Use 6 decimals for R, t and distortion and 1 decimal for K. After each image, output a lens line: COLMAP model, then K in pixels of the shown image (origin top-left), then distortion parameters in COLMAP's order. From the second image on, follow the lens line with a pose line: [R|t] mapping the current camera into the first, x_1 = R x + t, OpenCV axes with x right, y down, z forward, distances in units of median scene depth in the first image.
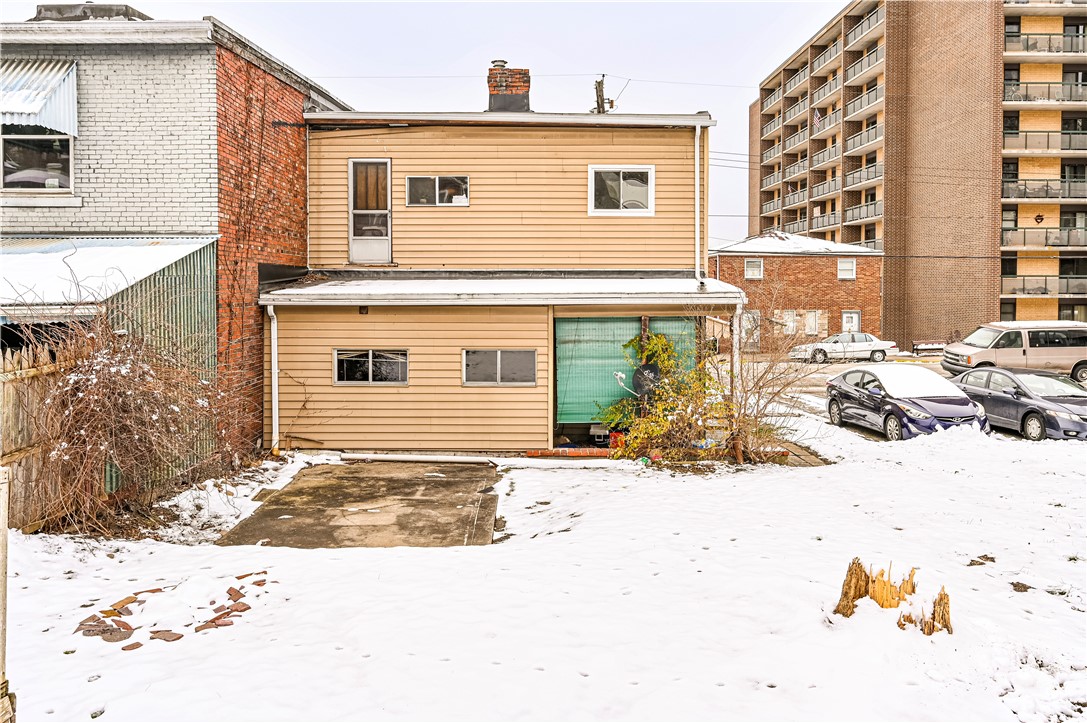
lens RADIAL K [[764.0, 0, 540.1], [0, 764.0, 311.2], [0, 0, 1]] dist [-0.002282, 0.000632]
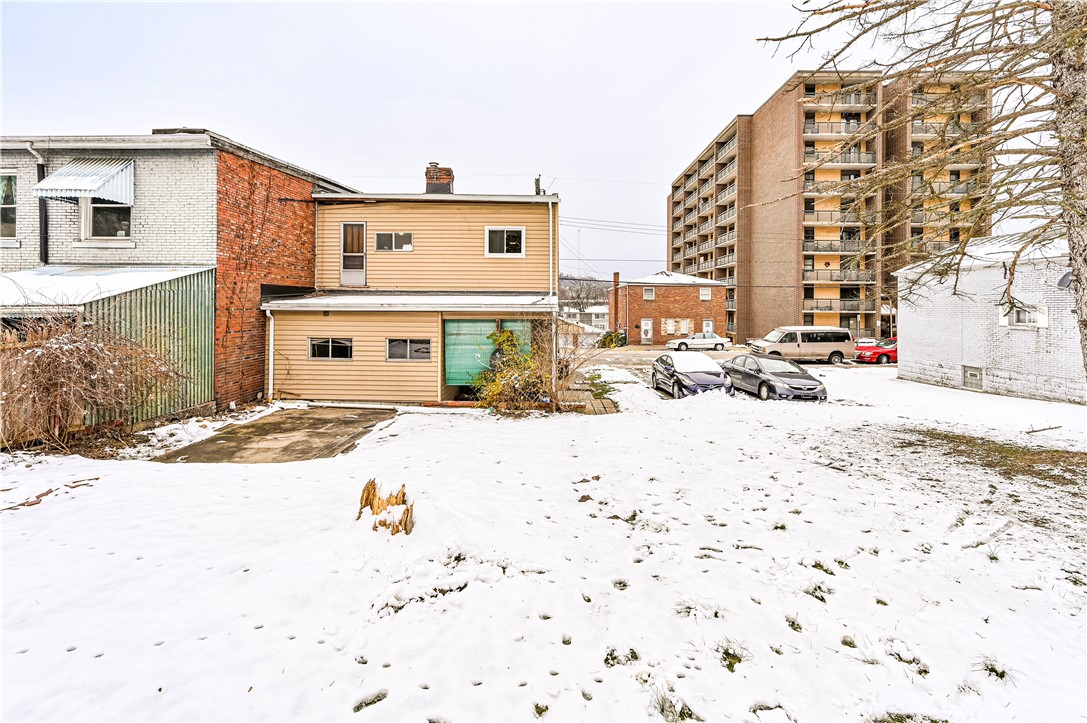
lens RADIAL K [[454.9, 0, 544.8], [0, 454.9, 306.7], [0, 0, 1]] dist [-0.000256, 0.000044]
pose [[0.999593, 0.008138, -0.027351, 0.215692], [-0.008890, 0.999582, -0.027503, 0.005359], [0.027116, 0.027735, 0.999247, 0.040045]]
